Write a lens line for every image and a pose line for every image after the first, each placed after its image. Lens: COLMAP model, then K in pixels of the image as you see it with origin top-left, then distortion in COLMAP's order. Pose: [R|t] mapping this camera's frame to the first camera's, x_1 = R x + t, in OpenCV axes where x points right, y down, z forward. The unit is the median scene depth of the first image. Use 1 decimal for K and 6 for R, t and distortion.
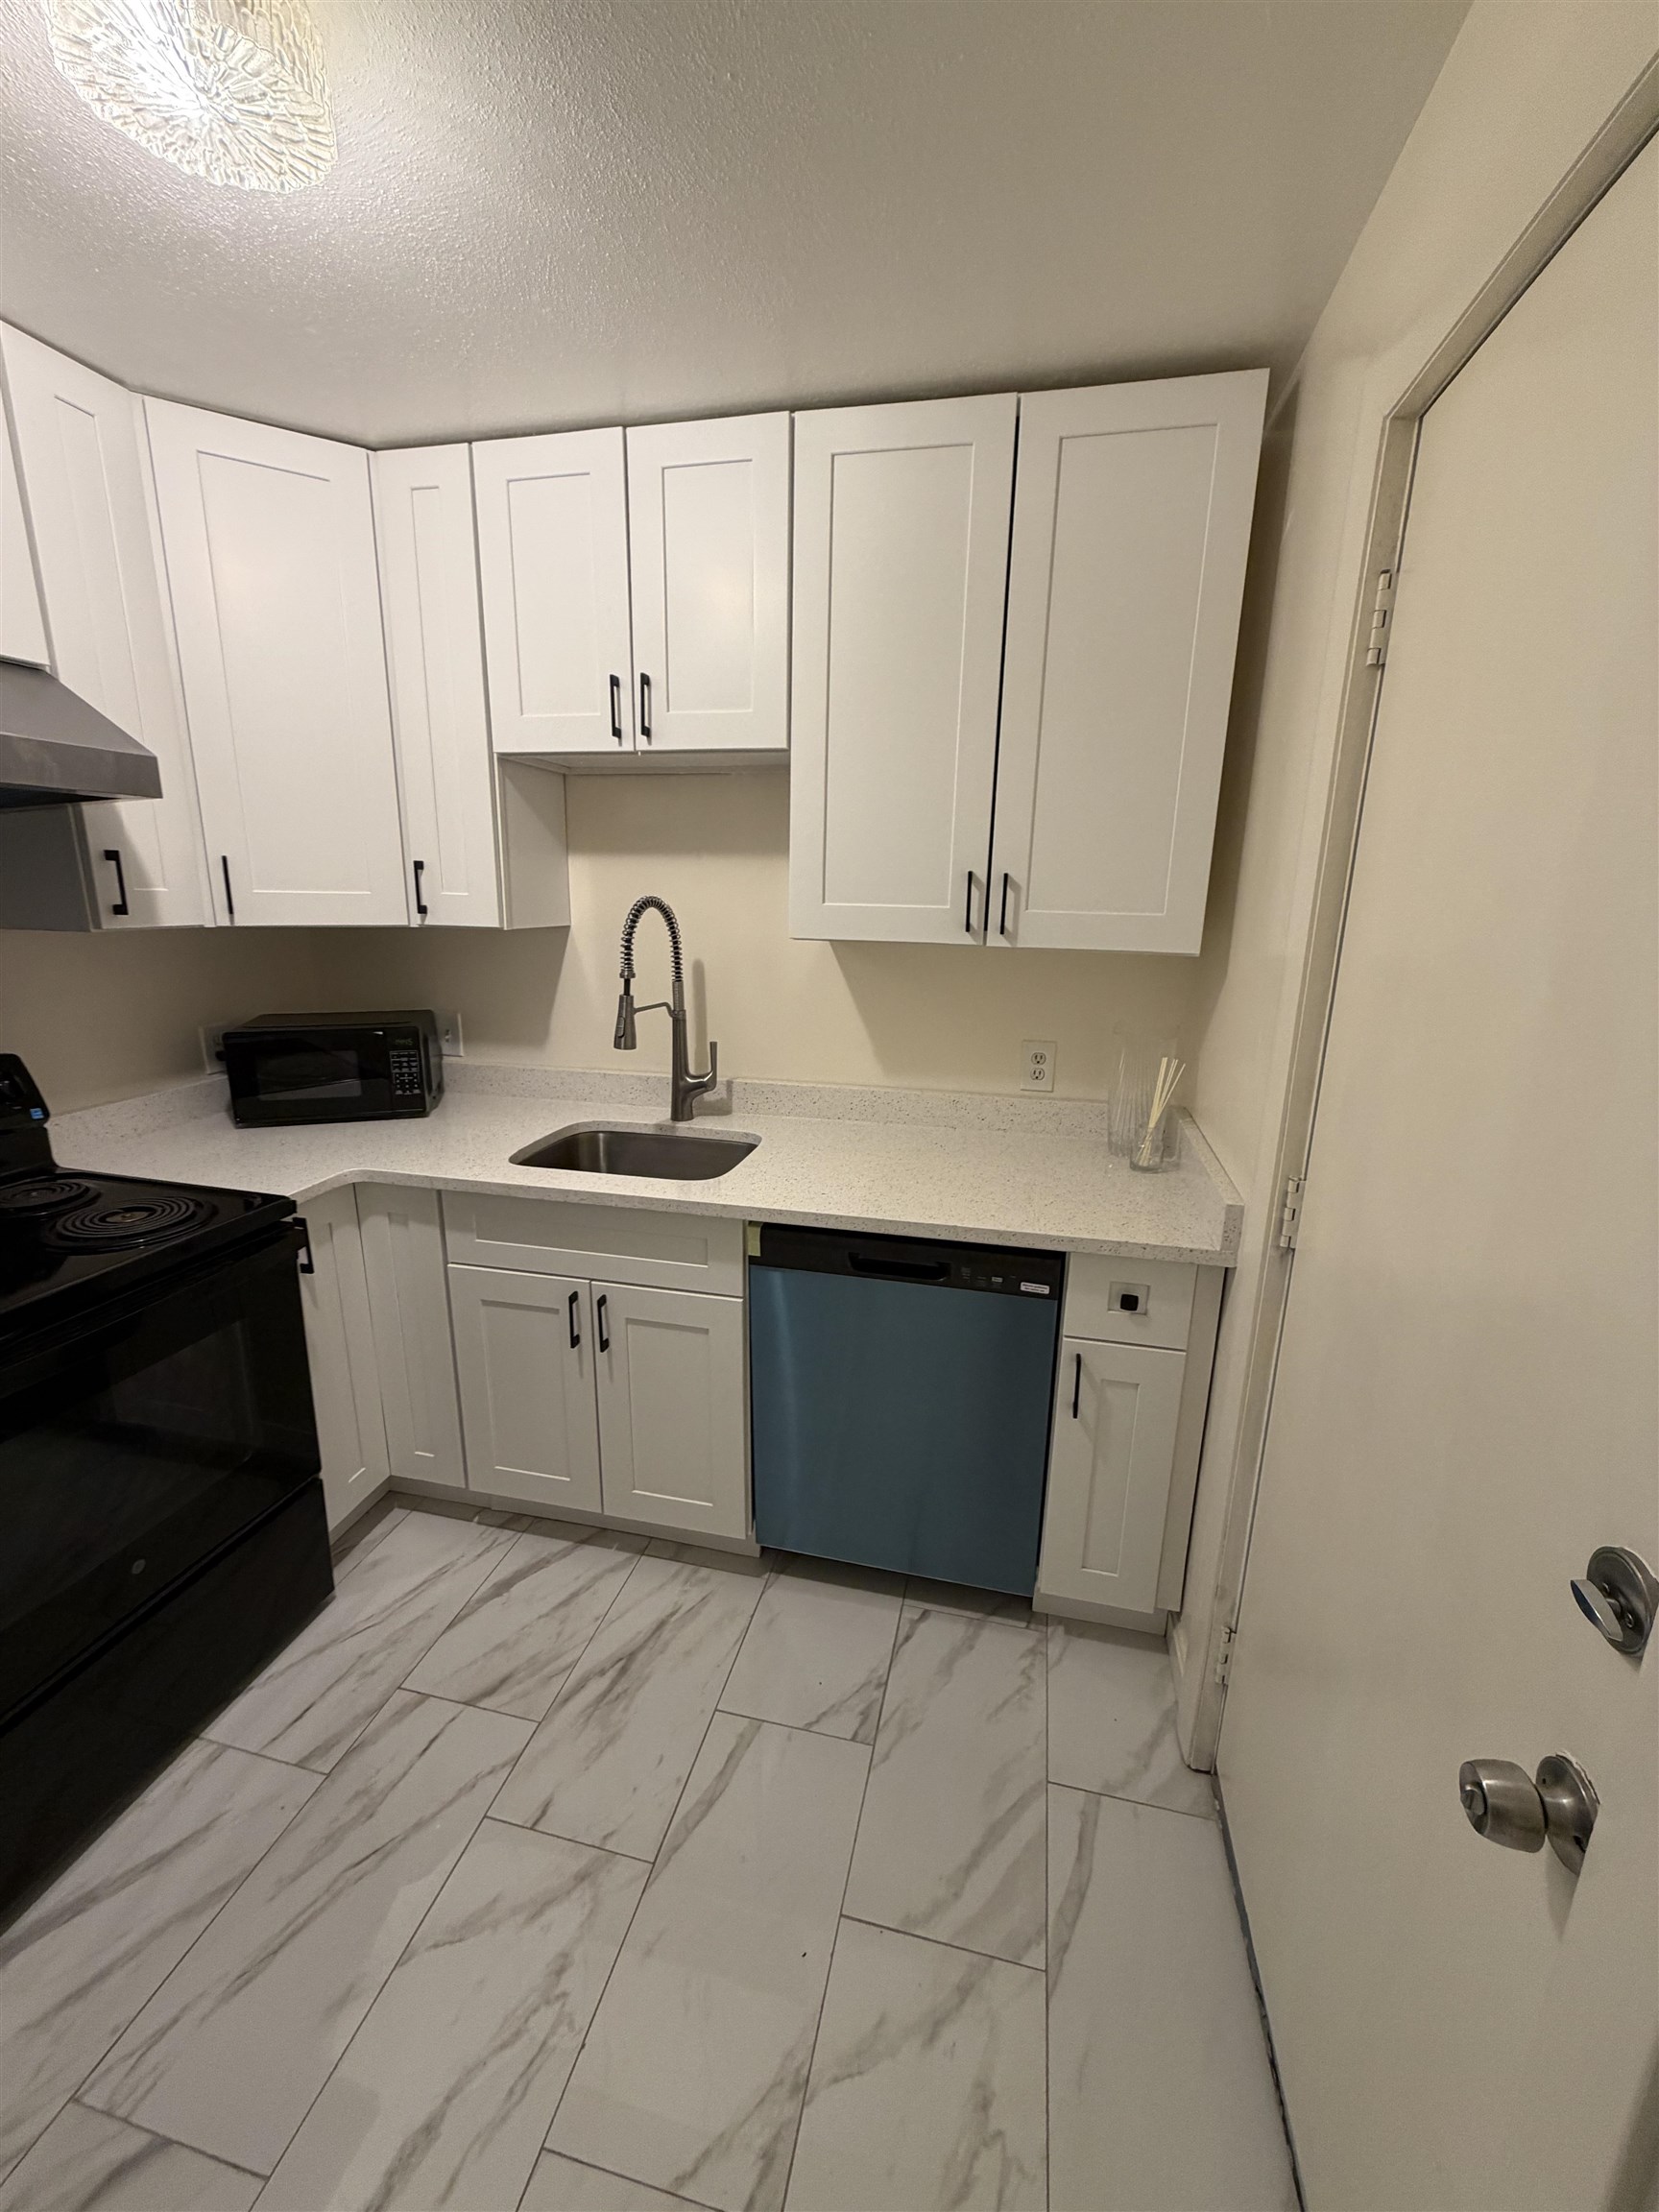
lens RADIAL K [[877.7, 0, 831.2], [0, 877.7, 1099.0], [0, 0, 1]] dist [0.000162, -0.000222]
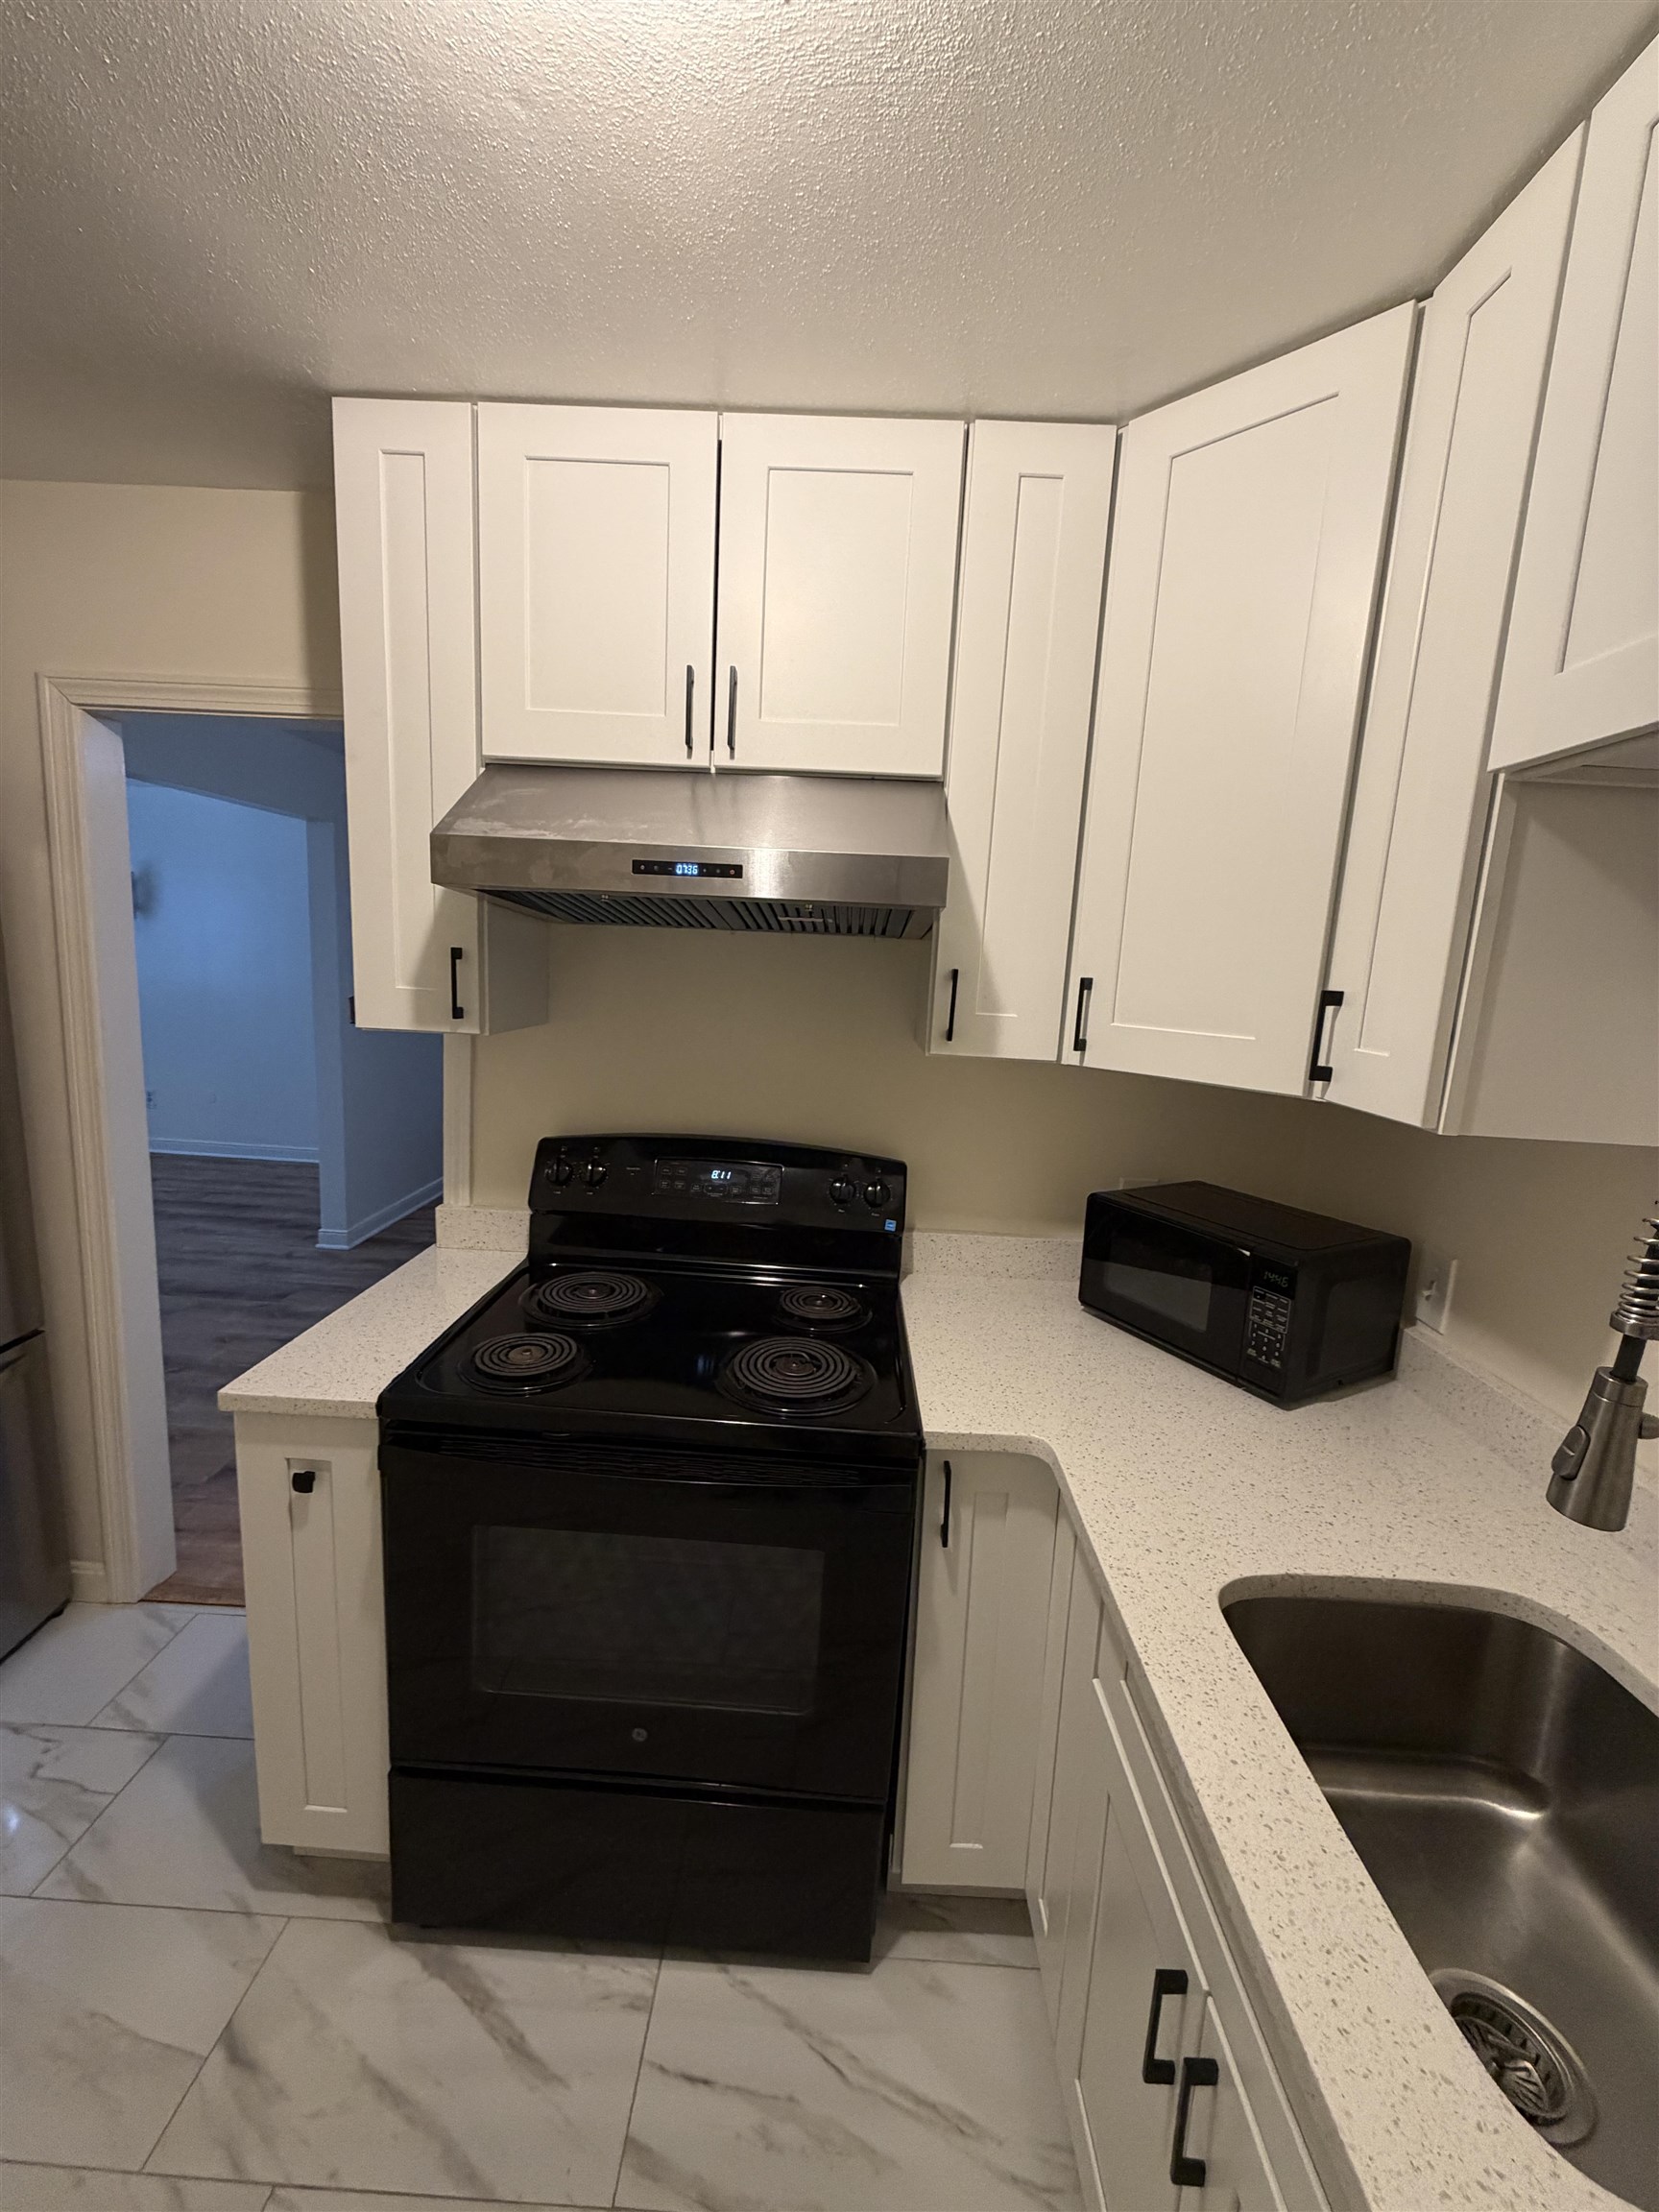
lens RADIAL K [[877.7, 0, 831.2], [0, 877.7, 1099.0], [0, 0, 1]] dist [0.000162, -0.000222]
pose [[0.202471, 0.143576, -0.968706, 0.025500], [-0.278234, 0.956862, 0.083667, -0.174218], [0.938931, 0.252587, 0.233685, 0.626353]]
